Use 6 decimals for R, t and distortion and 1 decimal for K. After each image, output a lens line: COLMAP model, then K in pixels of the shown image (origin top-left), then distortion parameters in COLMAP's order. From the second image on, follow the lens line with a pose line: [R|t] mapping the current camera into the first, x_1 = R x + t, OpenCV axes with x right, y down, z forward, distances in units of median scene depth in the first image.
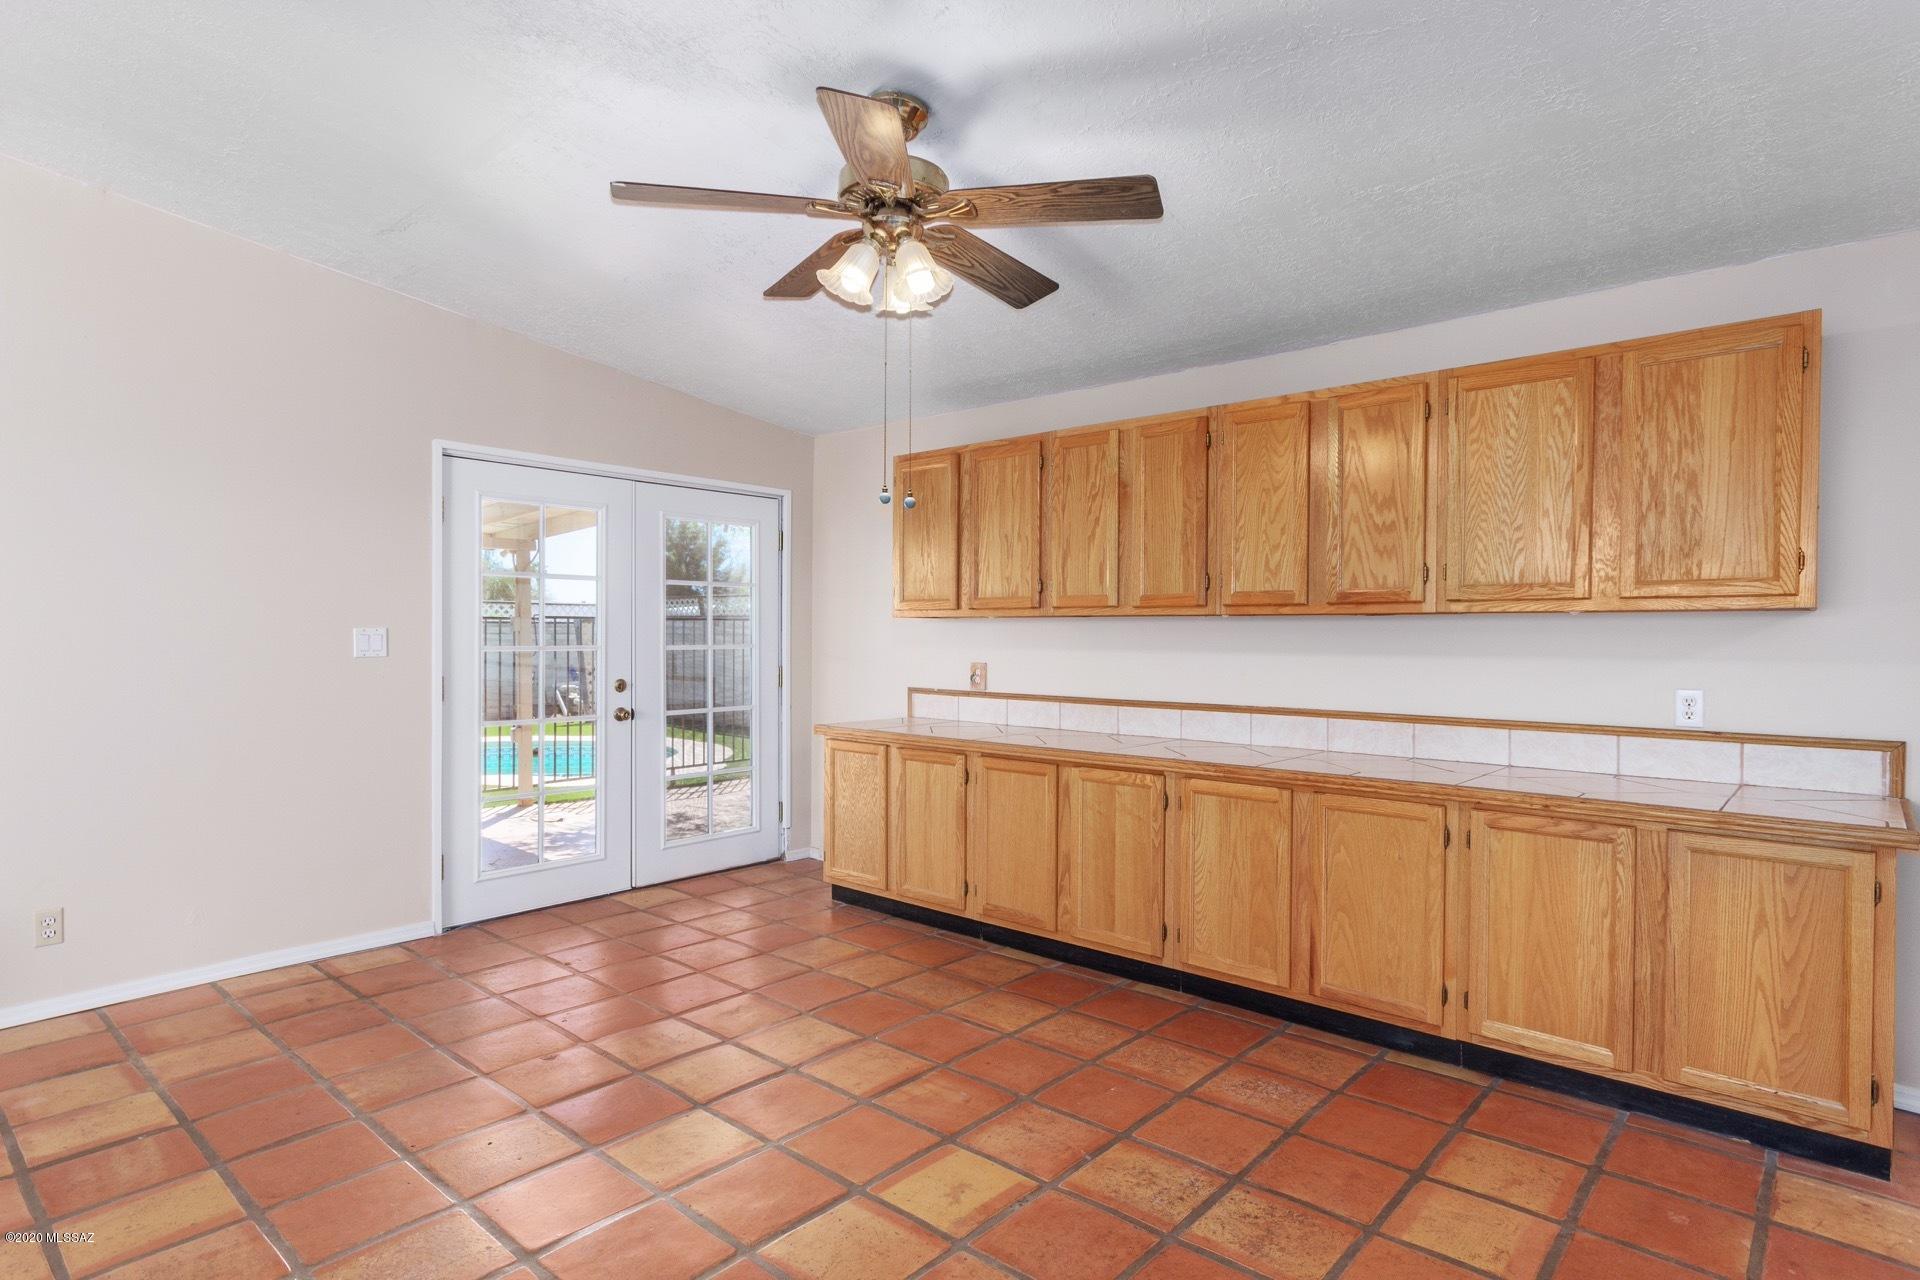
lens RADIAL K [[1008.3, 0, 970.6], [0, 1008.3, 650.7], [0, 0, 1]] dist [0.000376, 0.000142]
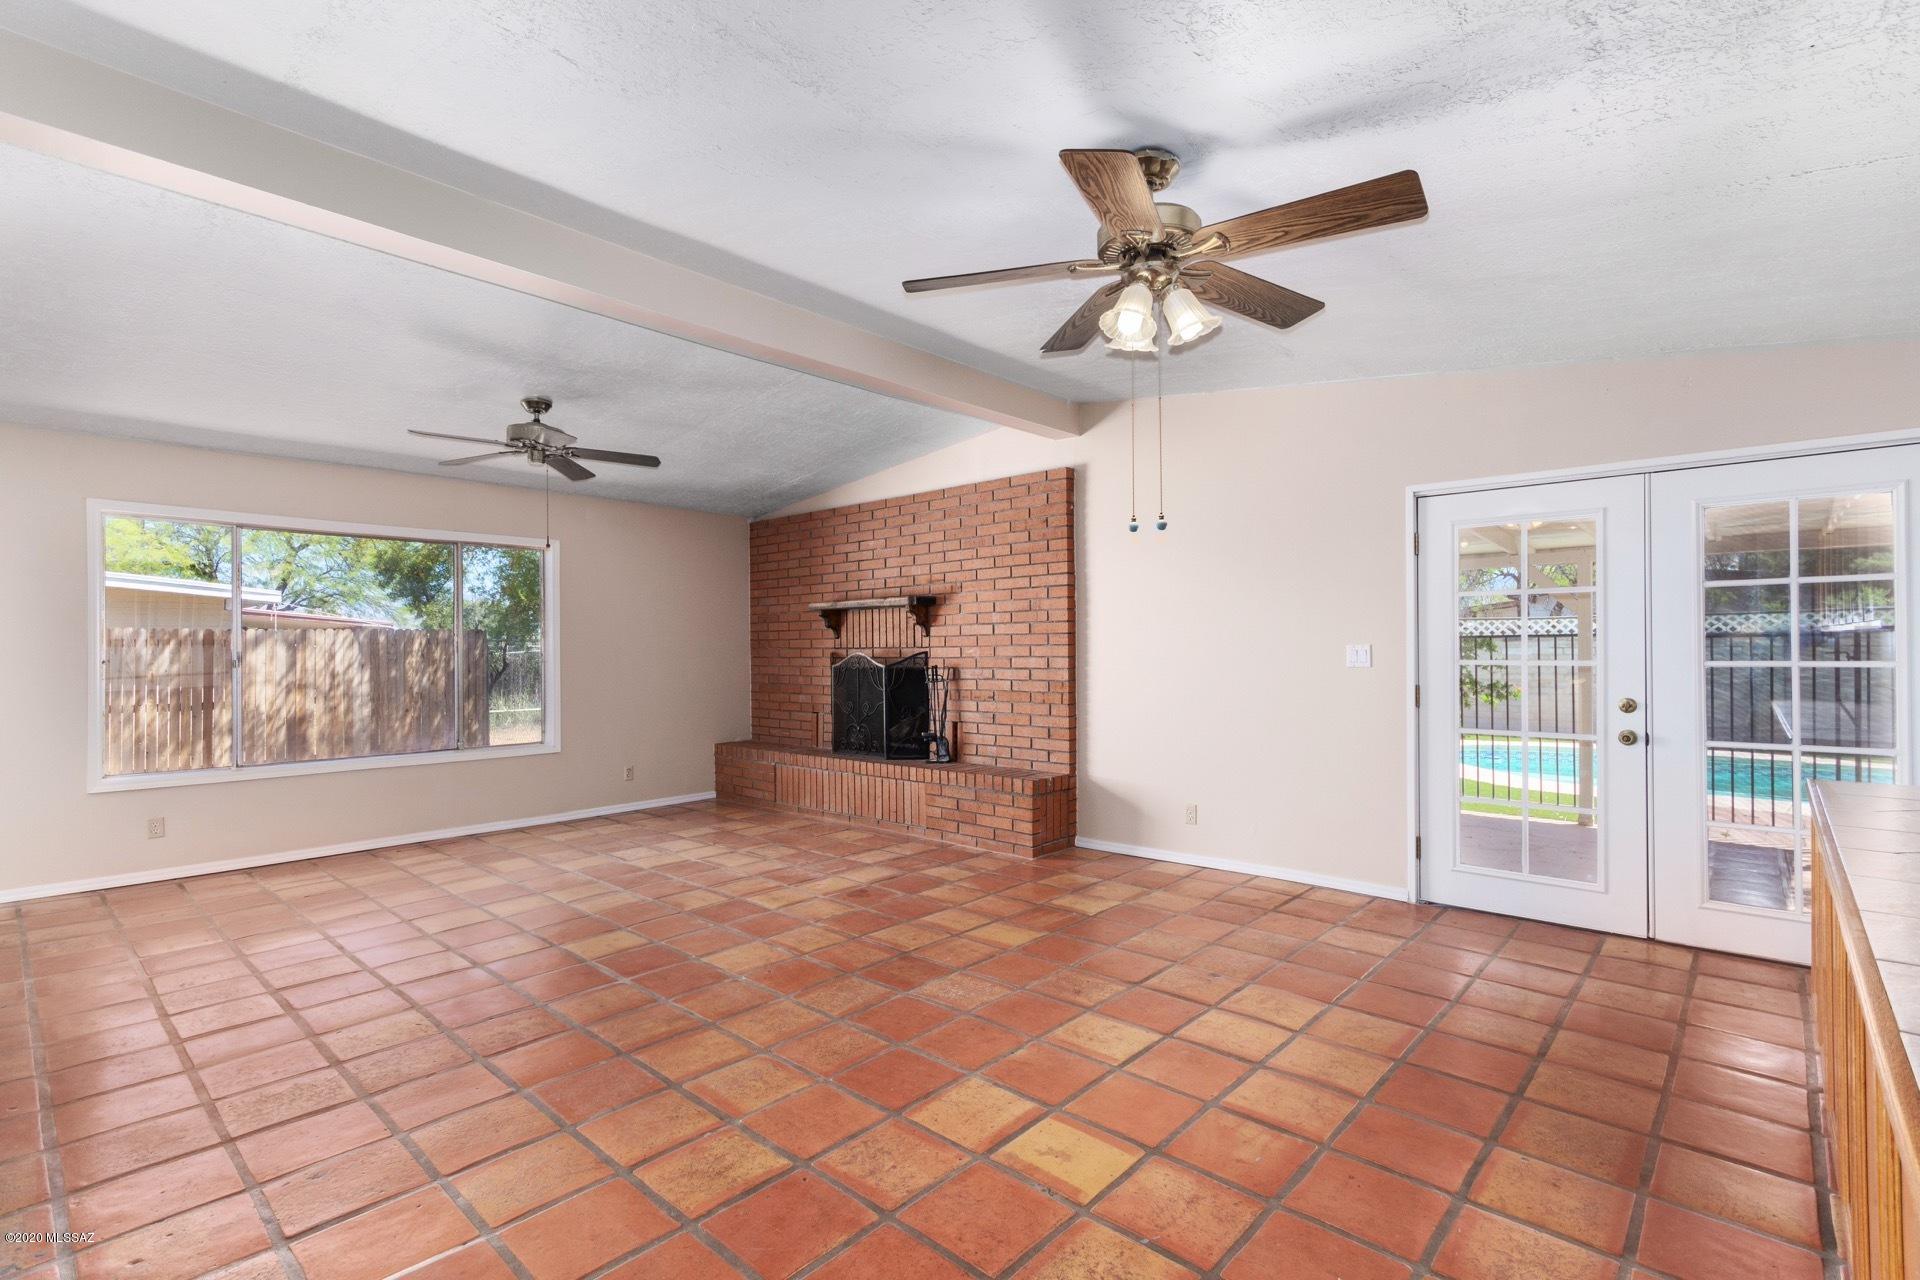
lens RADIAL K [[883.5, 0, 965.9], [0, 883.5, 646.9], [0, 0, 1]] dist [0.005493, 0.001571]
pose [[-0.016153, -0.004138, -0.999861, 0.646334], [-0.010989, 0.999932, -0.003961, -0.010786], [0.999809, 0.010924, -0.016197, 0.609491]]
